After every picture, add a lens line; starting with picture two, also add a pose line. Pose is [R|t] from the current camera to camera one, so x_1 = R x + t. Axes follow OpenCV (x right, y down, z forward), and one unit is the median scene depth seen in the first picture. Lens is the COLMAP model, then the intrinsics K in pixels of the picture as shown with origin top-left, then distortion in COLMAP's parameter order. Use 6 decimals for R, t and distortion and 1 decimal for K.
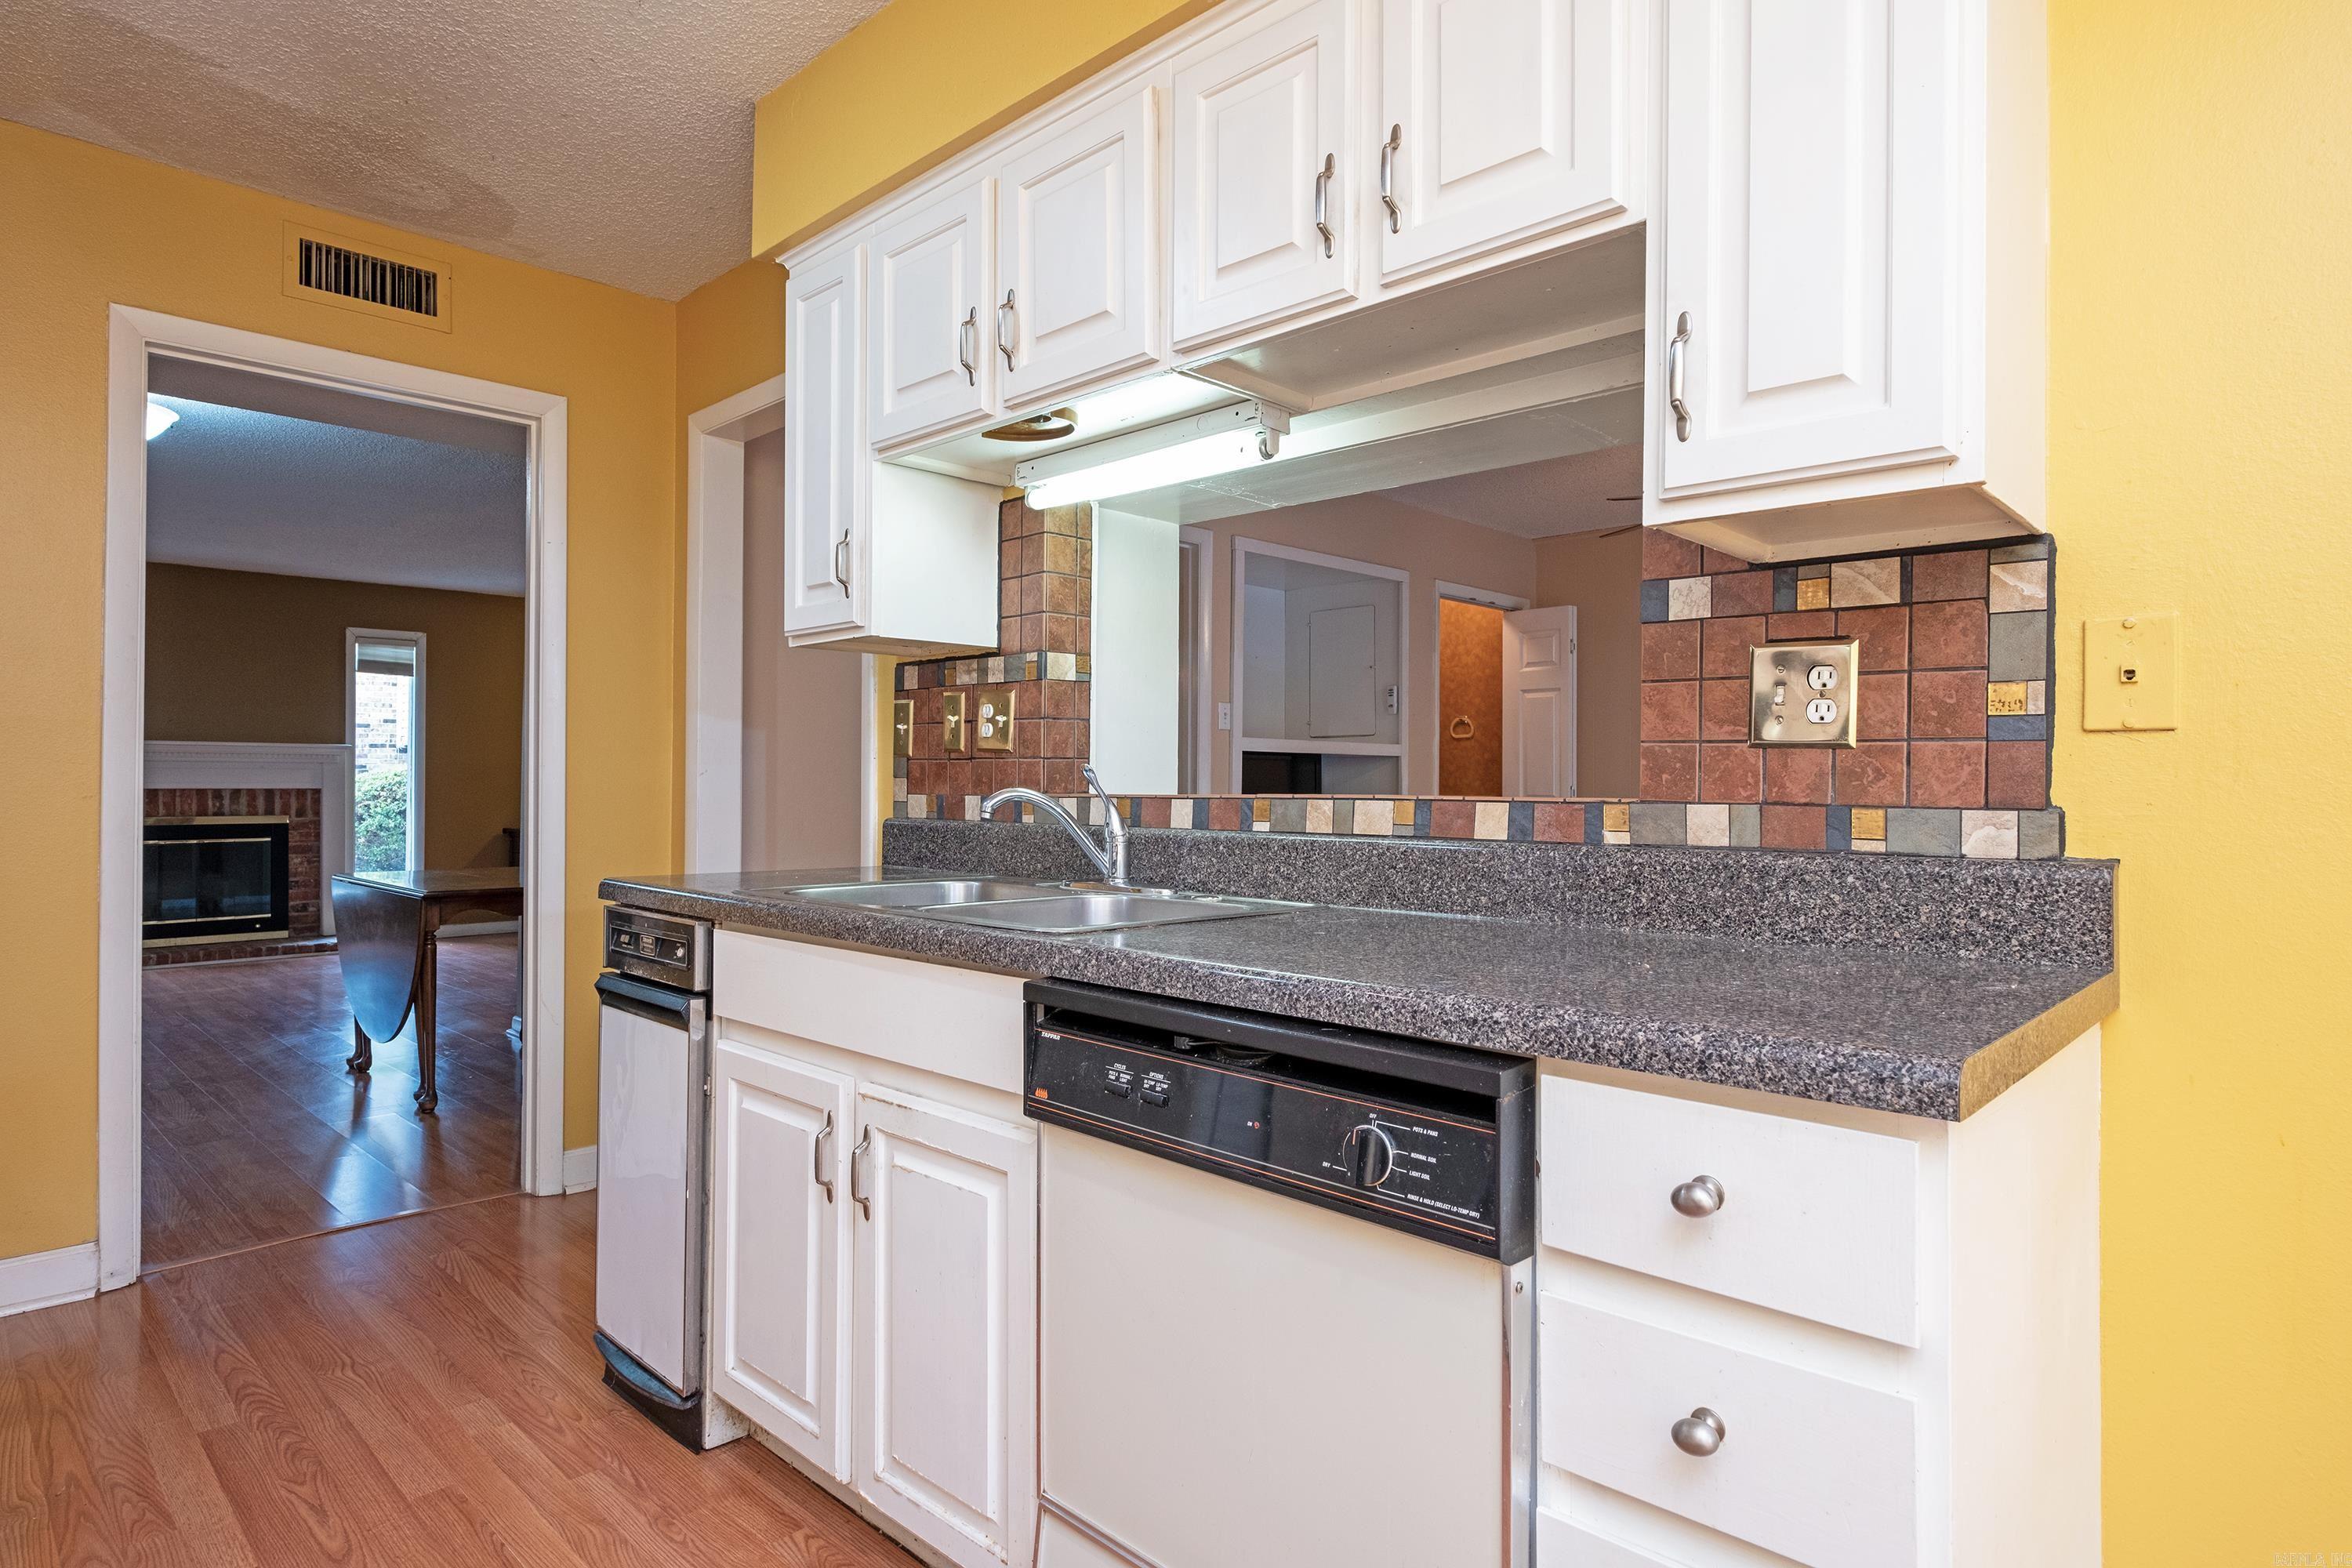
lens RADIAL K [[1272.6, 0, 1175.8], [0, 1272.6, 773.0], [0, 0, 1]] dist [0.001878, -0.002069]
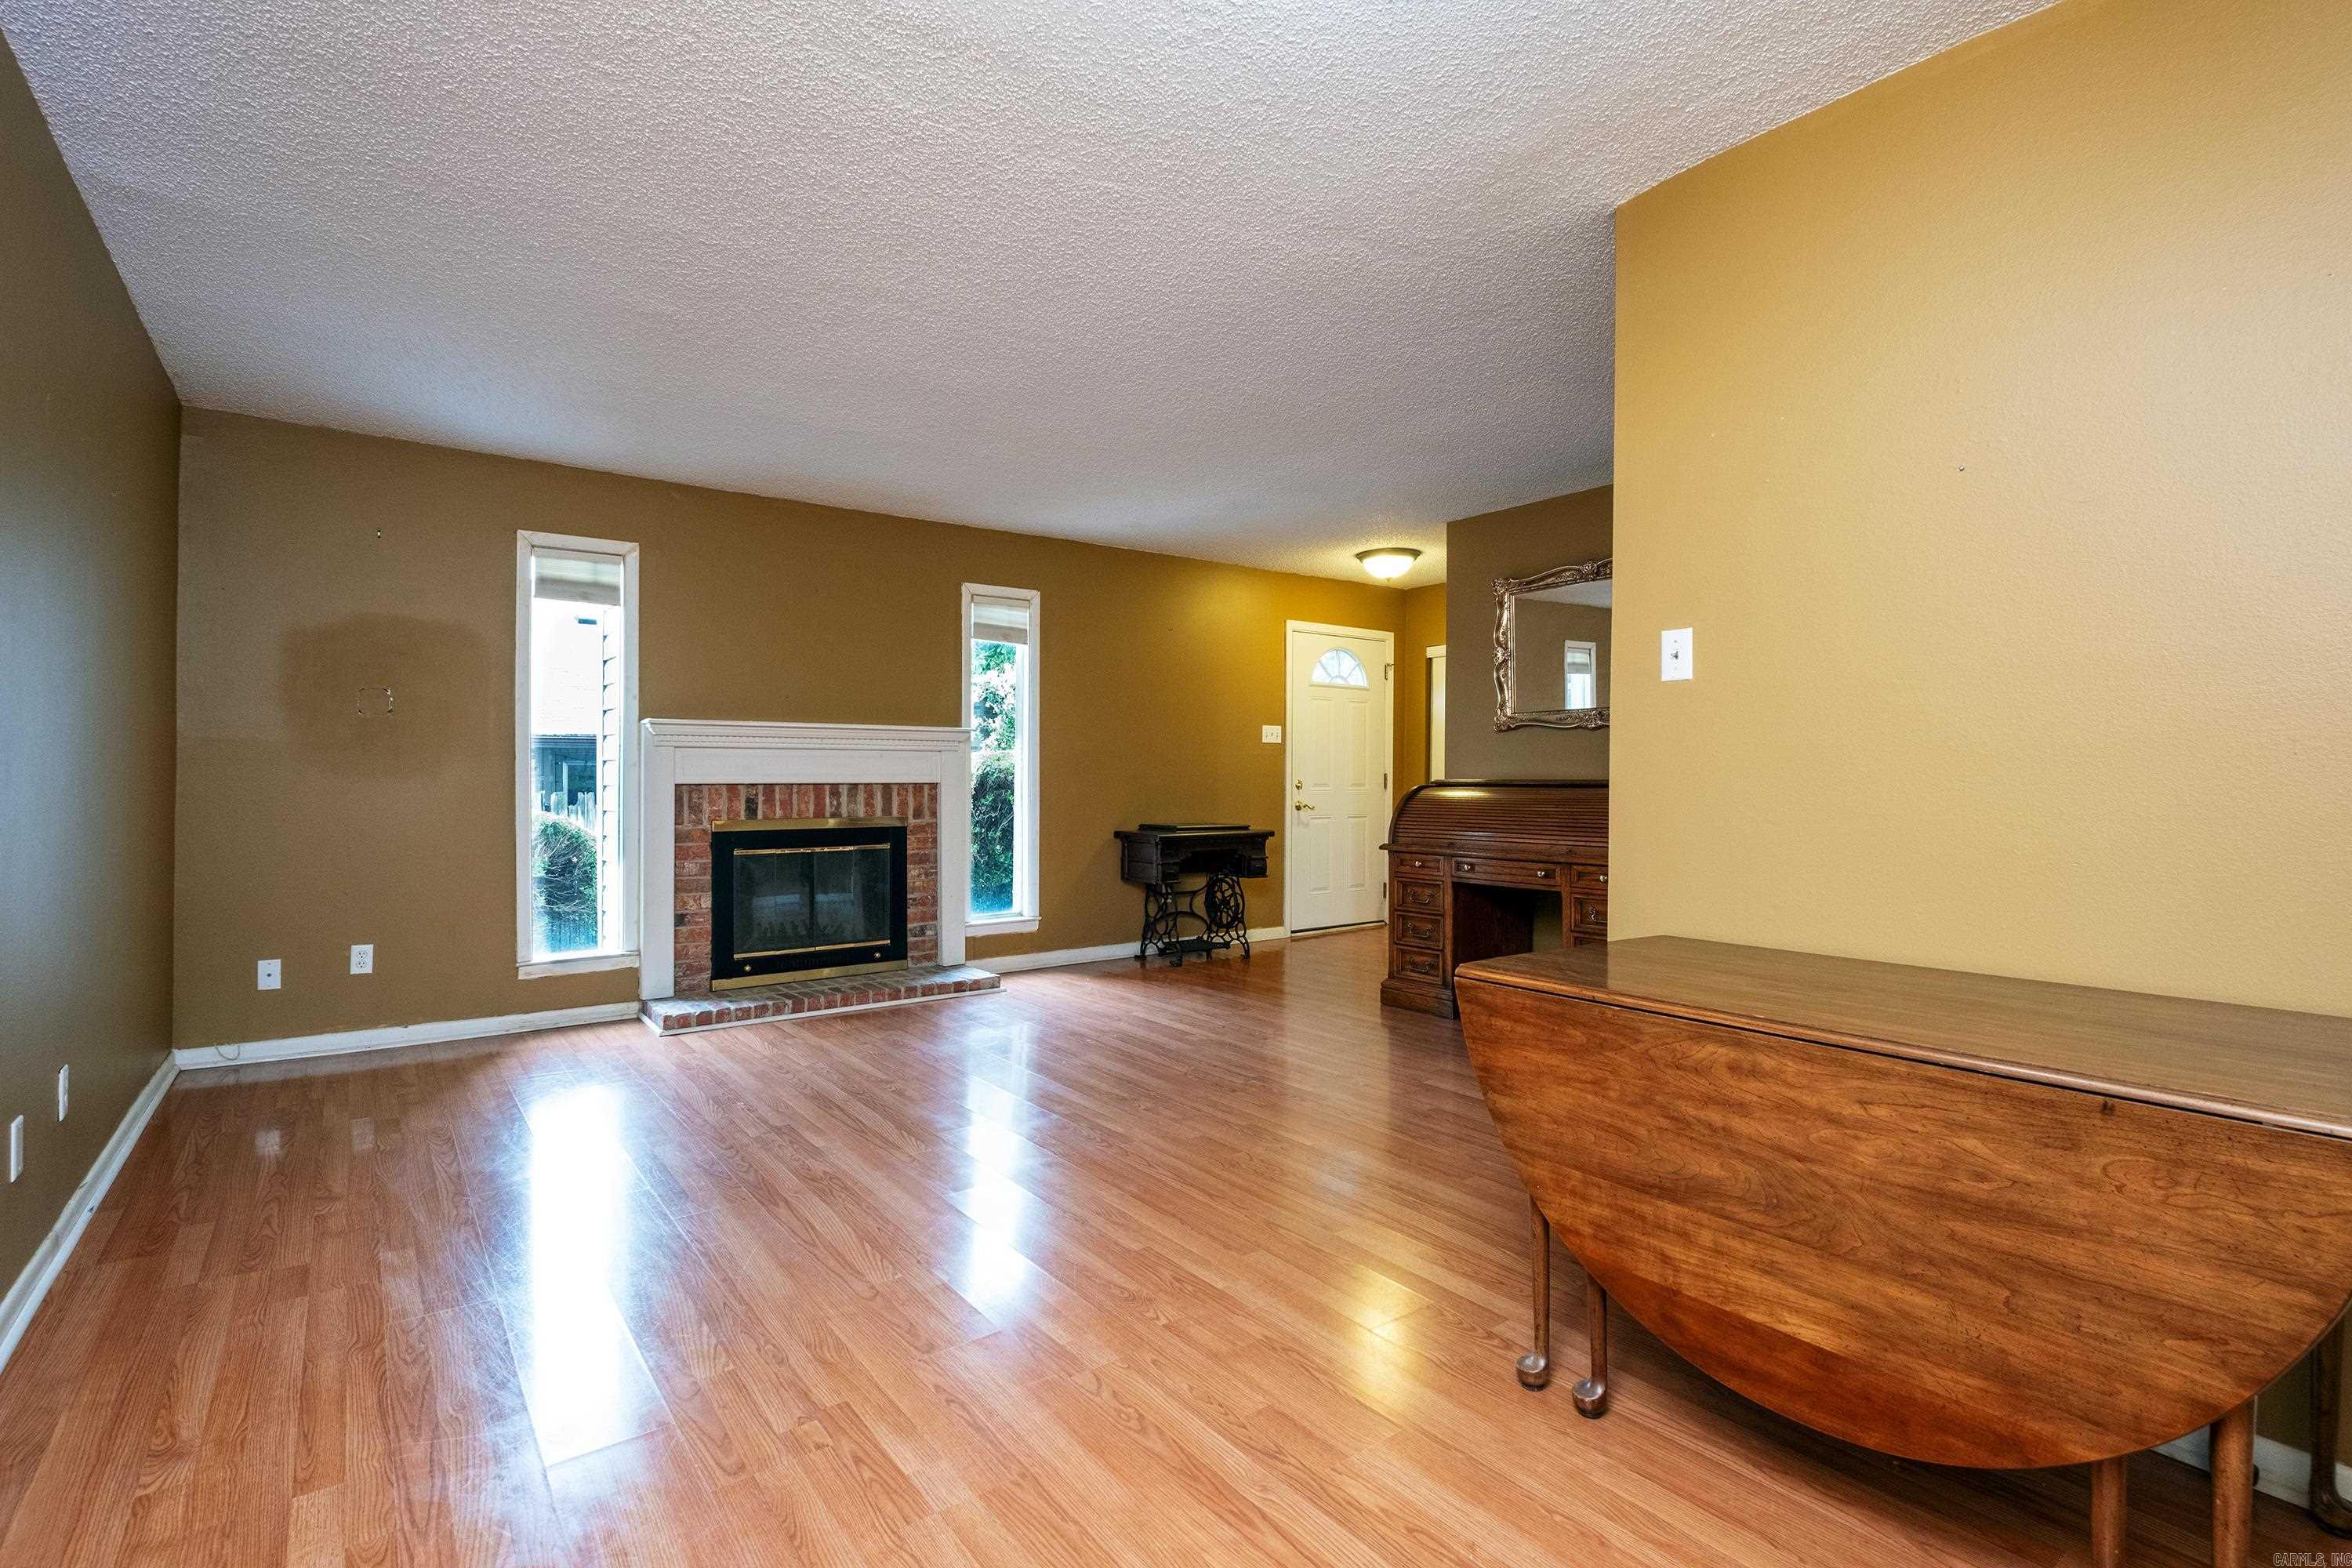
lens RADIAL K [[1109.4, 0, 1181.4], [0, 1109.4, 773.6], [0, 0, 1]] dist [0.002471, -0.004995]
pose [[0.988748, 0.003233, -0.149553, -0.425202], [-0.002128, 0.999969, 0.007545, 0.000904], [0.149573, -0.007142, 0.988725, 0.339378]]
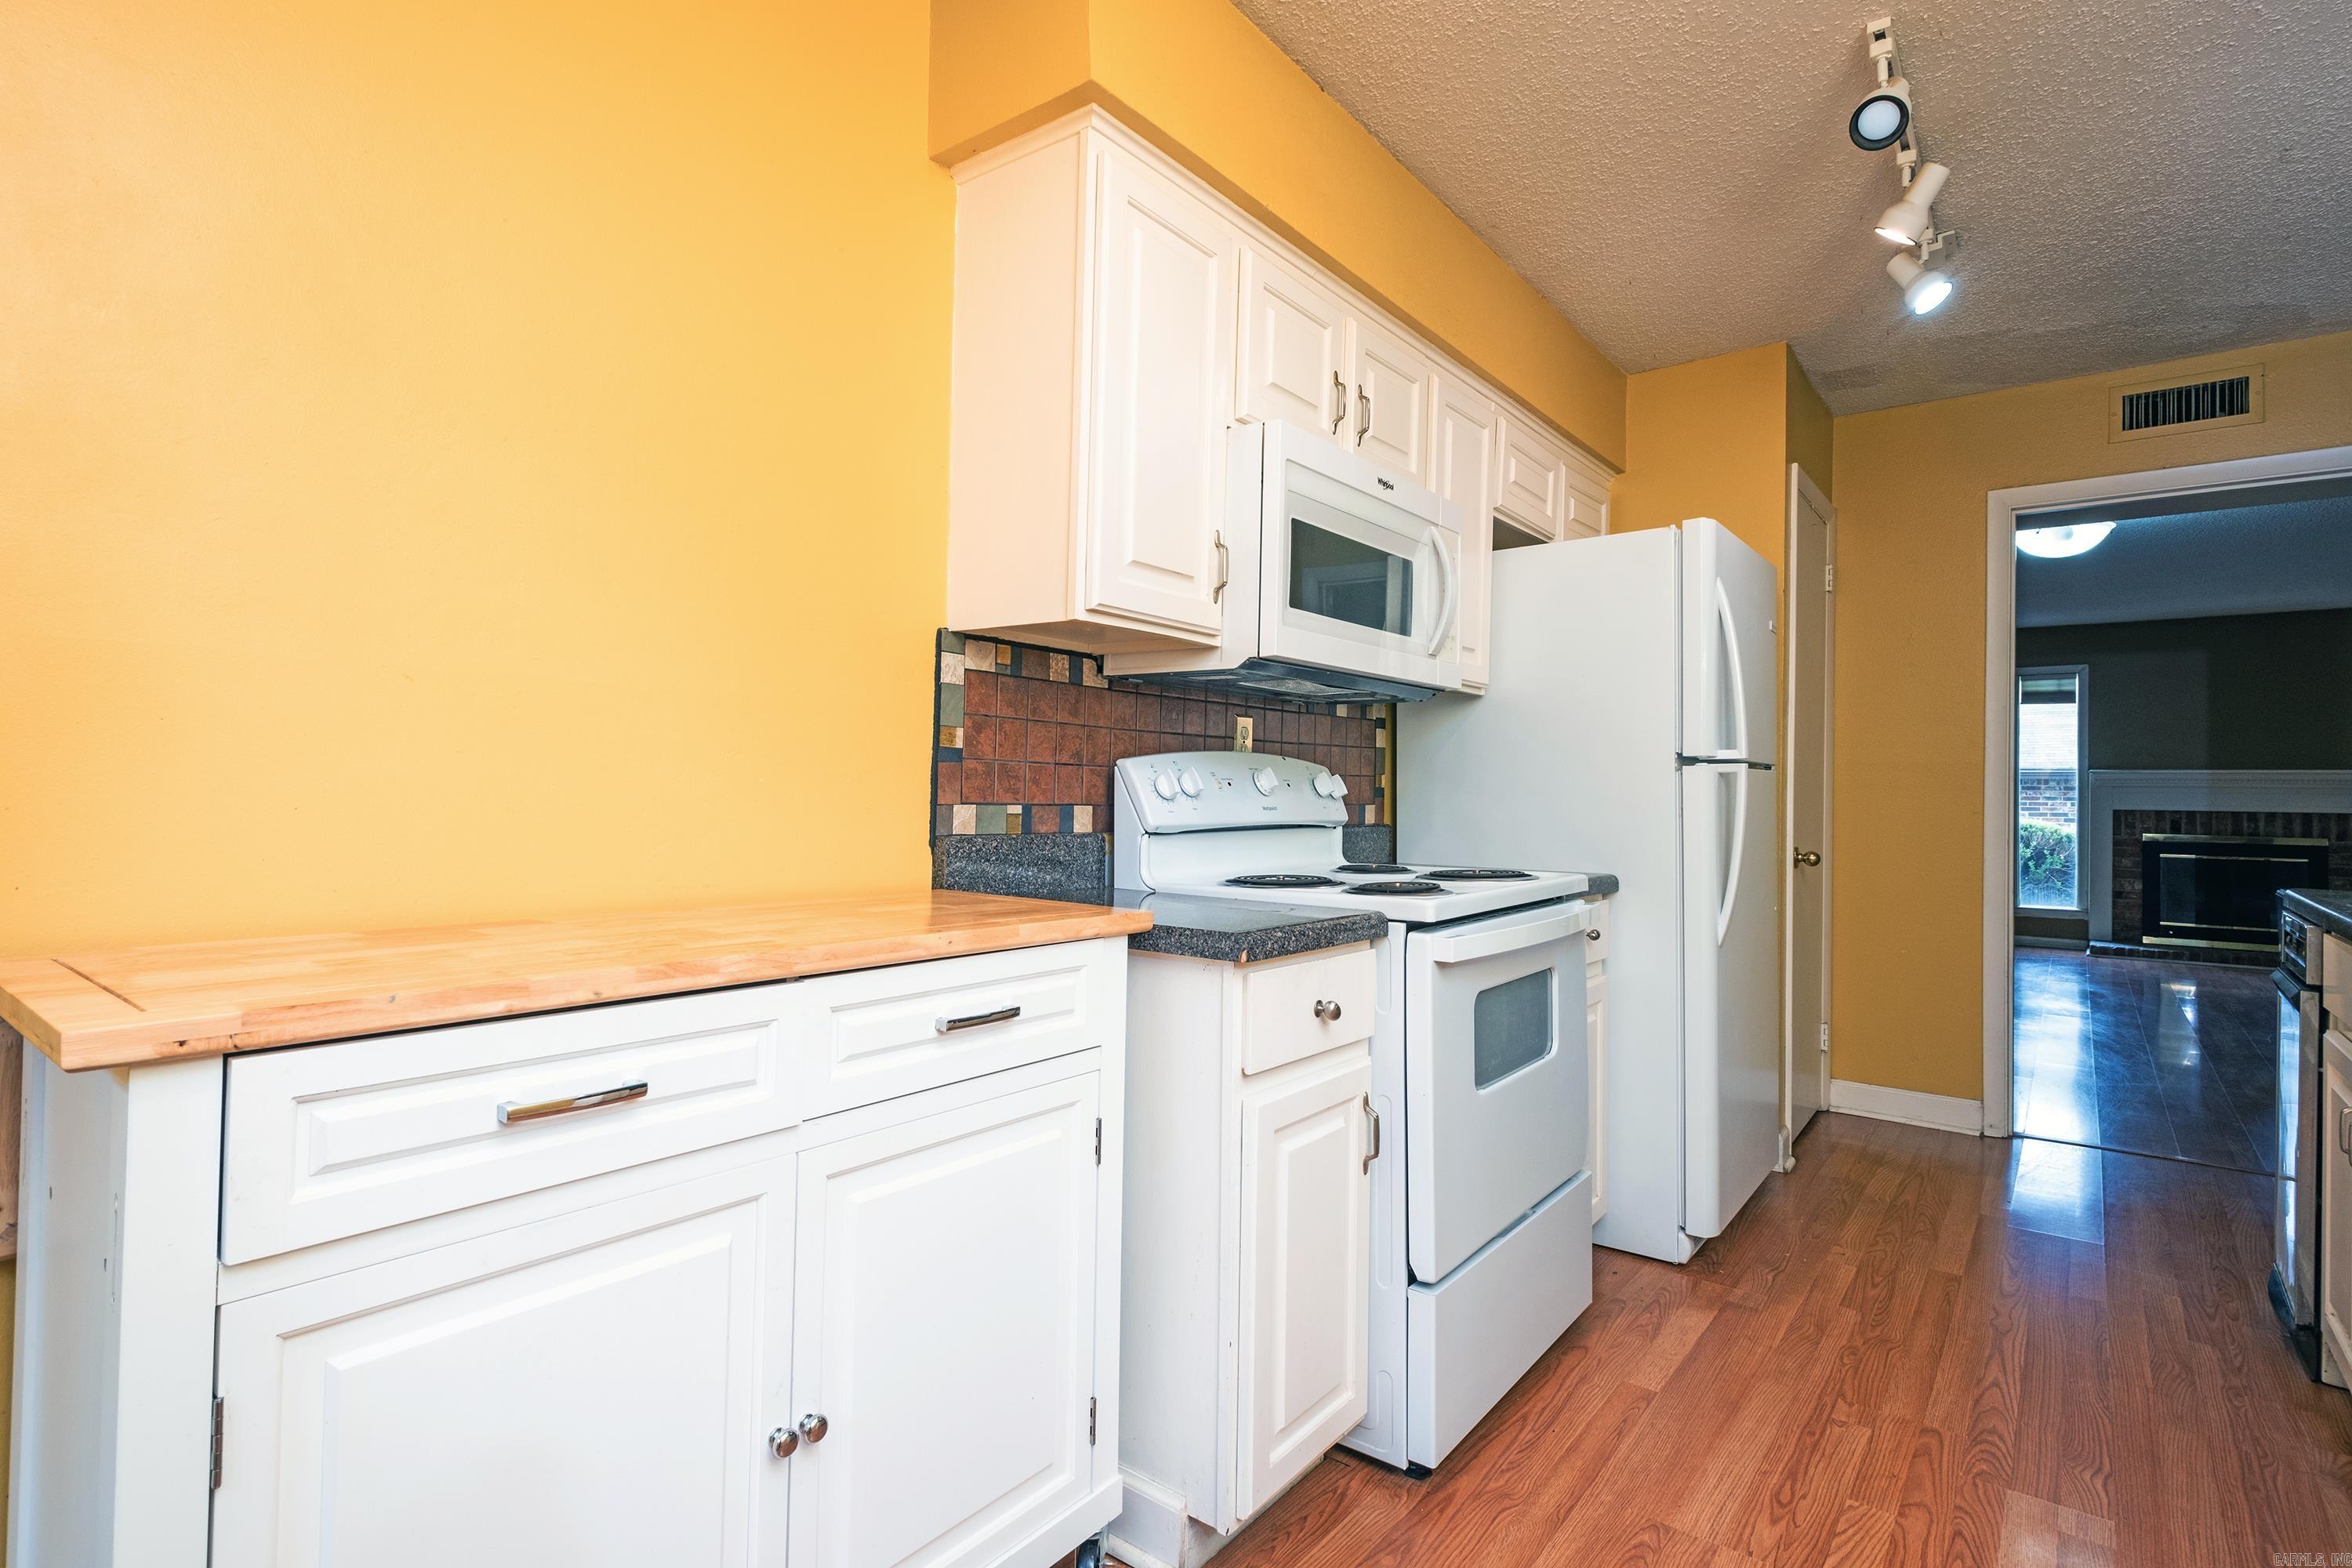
lens RADIAL K [[1109.4, 0, 1180.4], [0, 1109.4, 781.2], [0, 0, 1]] dist [0.002471, -0.004995]
pose [[0.103338, -0.007017, -0.994622, 0.108461], [-0.007069, 0.999945, -0.007789, -0.000272], [0.994621, 0.007836, 0.103283, -0.029338]]
